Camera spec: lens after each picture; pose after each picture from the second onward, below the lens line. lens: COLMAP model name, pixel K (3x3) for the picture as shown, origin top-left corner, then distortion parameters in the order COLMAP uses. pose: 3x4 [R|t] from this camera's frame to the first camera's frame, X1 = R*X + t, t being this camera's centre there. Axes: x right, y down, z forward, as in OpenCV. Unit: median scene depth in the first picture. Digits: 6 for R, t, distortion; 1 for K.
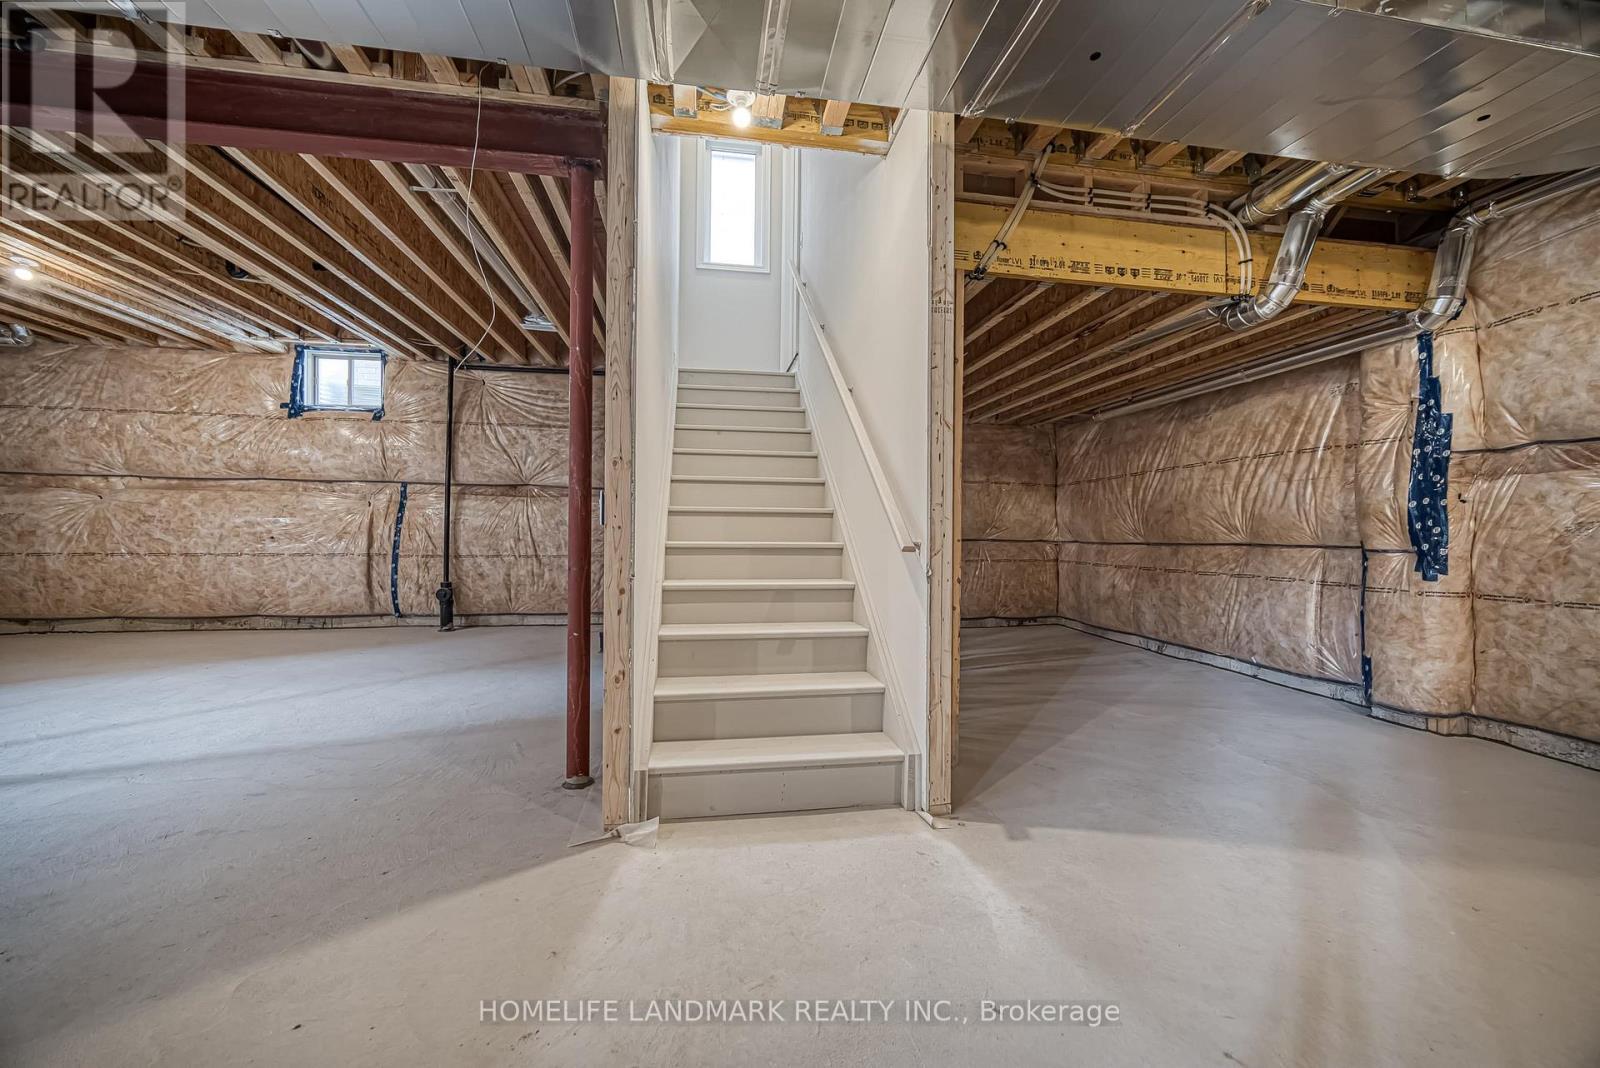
lens RADIAL K [[612.4, 0, 794.0], [0, 612.4, 529.4], [0, 0, 1]] dist [-0.003714, 0.000090]
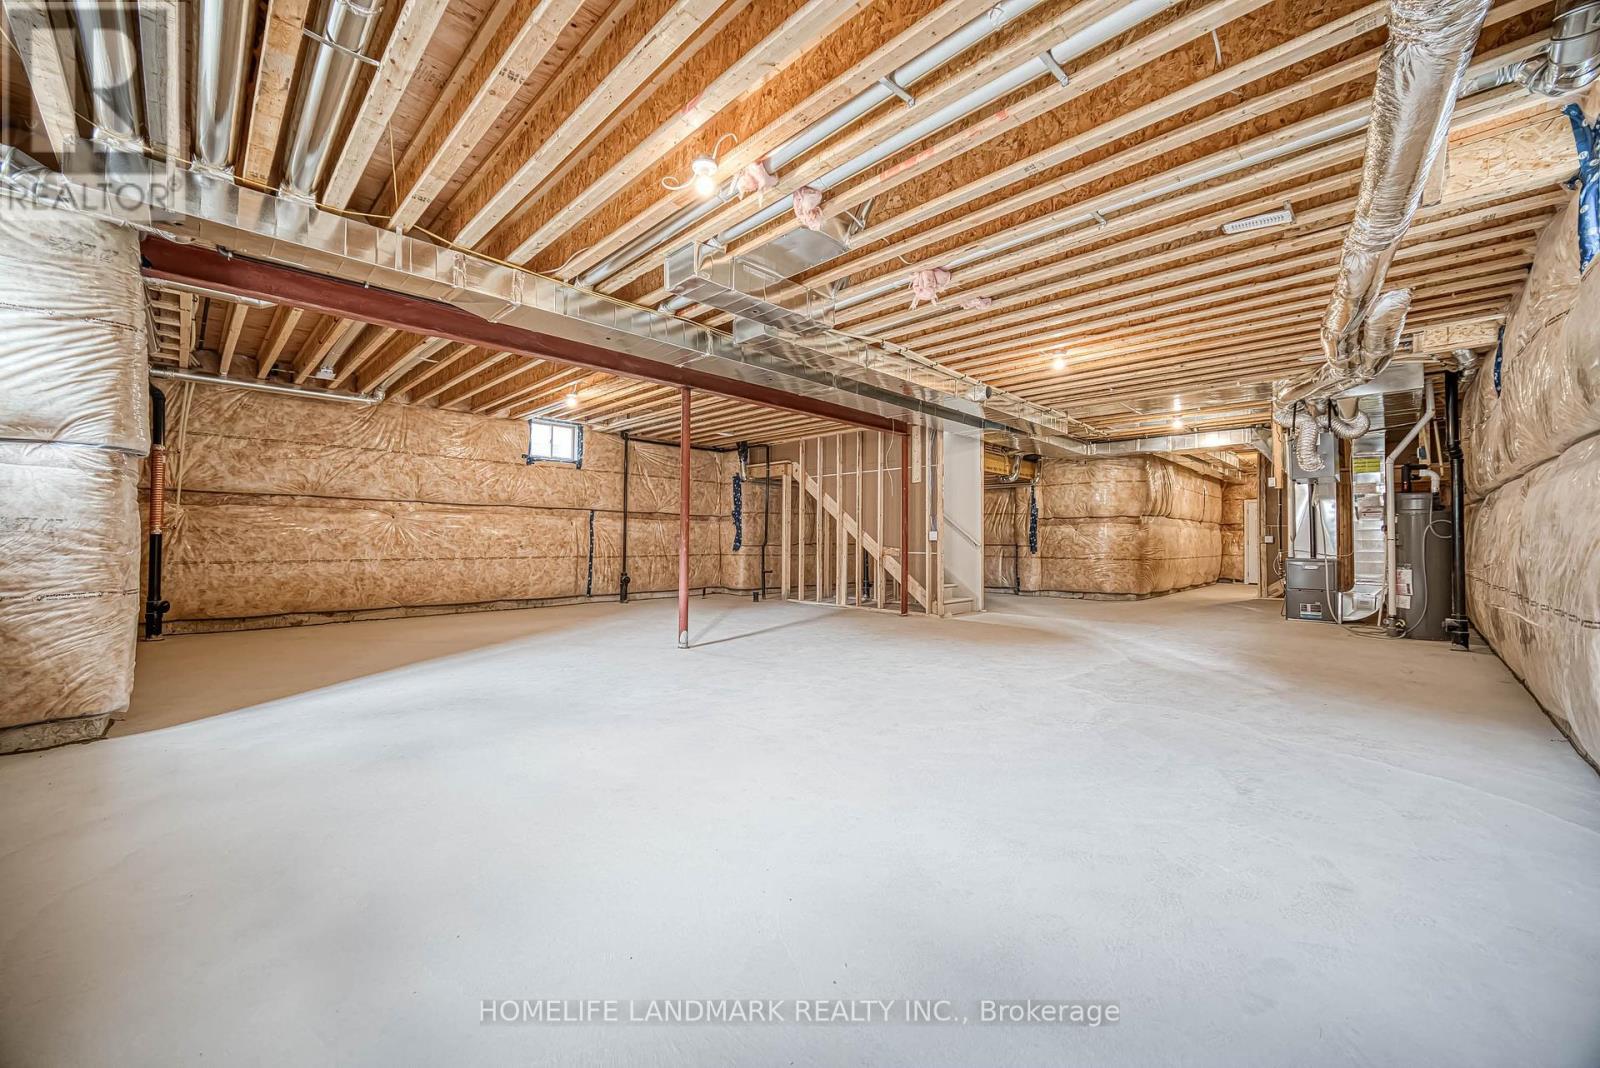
lens RADIAL K [[612.4, 0, 794.0], [0, 612.4, 529.4], [0, 0, 1]] dist [-0.003714, 0.000090]
pose [[0.807800, 0.006400, 0.589422, -1.218950], [-0.000866, 0.999953, -0.009672, -0.013490], [-0.589456, 0.007303, 0.807767, -0.594085]]
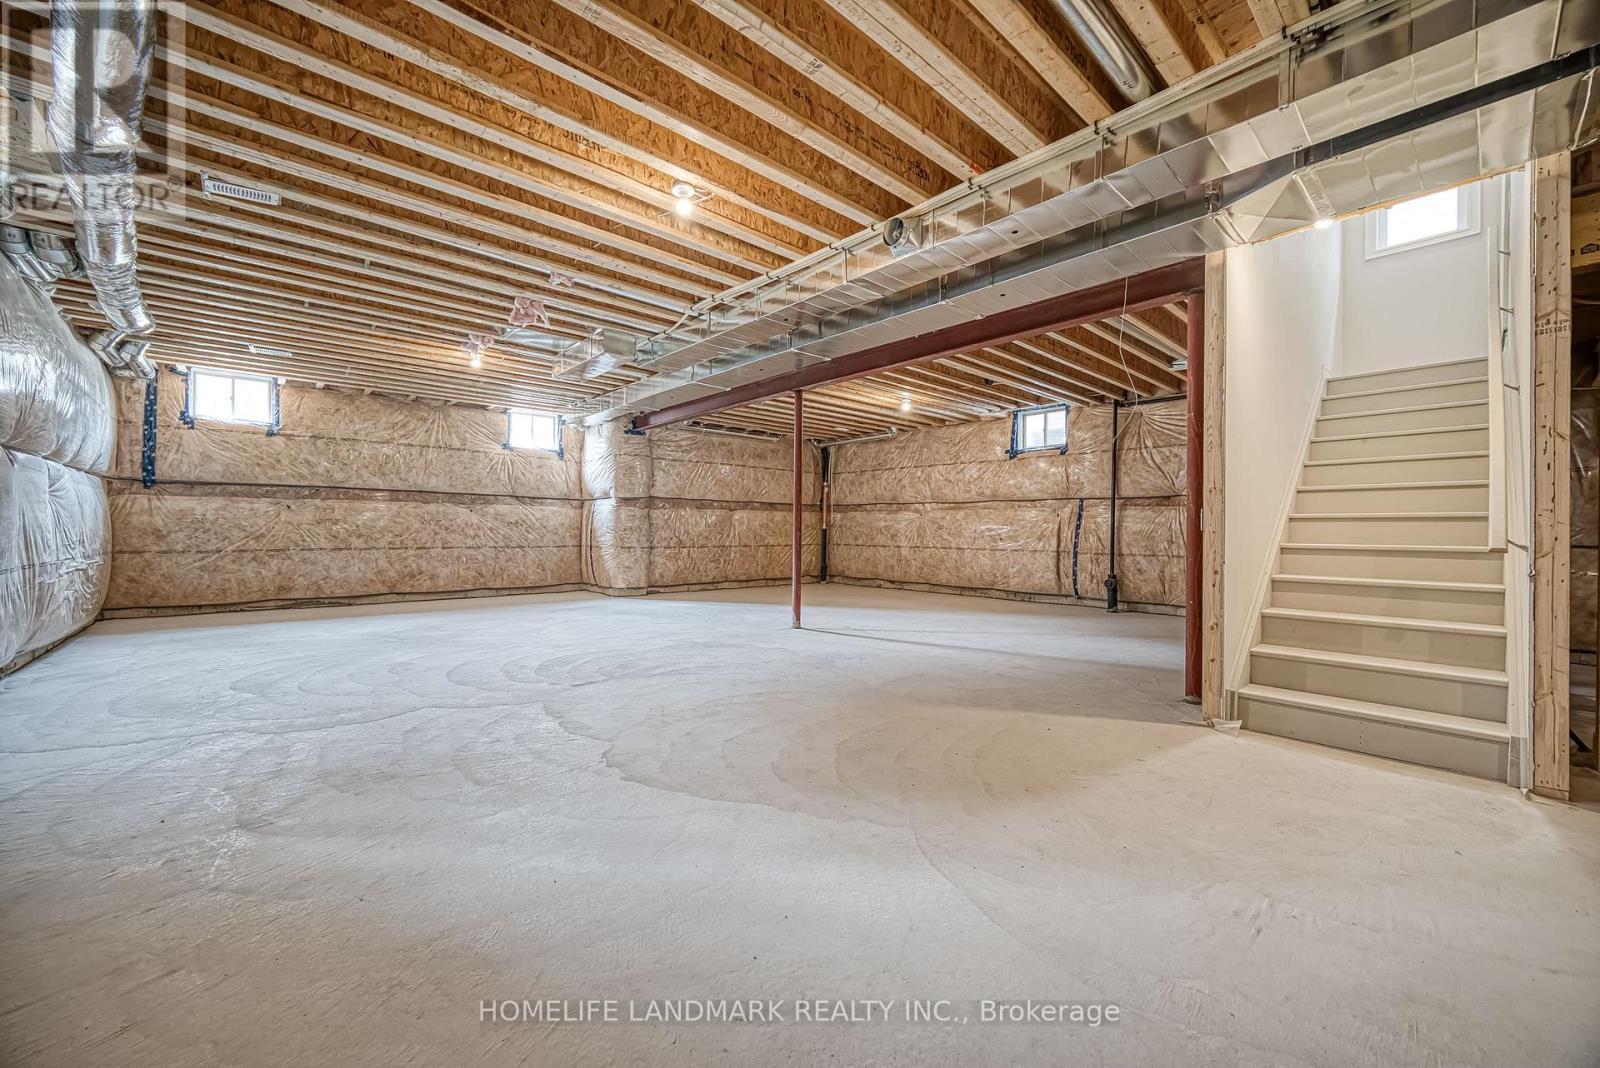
lens RADIAL K [[612.4, 0, 794.0], [0, 612.4, 529.4], [0, 0, 1]] dist [-0.003714, 0.000090]
pose [[0.538971, -0.005058, -0.842309, 0.164312], [-0.001202, 0.999976, -0.006773, 0.000837], [0.842323, 0.004663, 0.538953, -0.272820]]
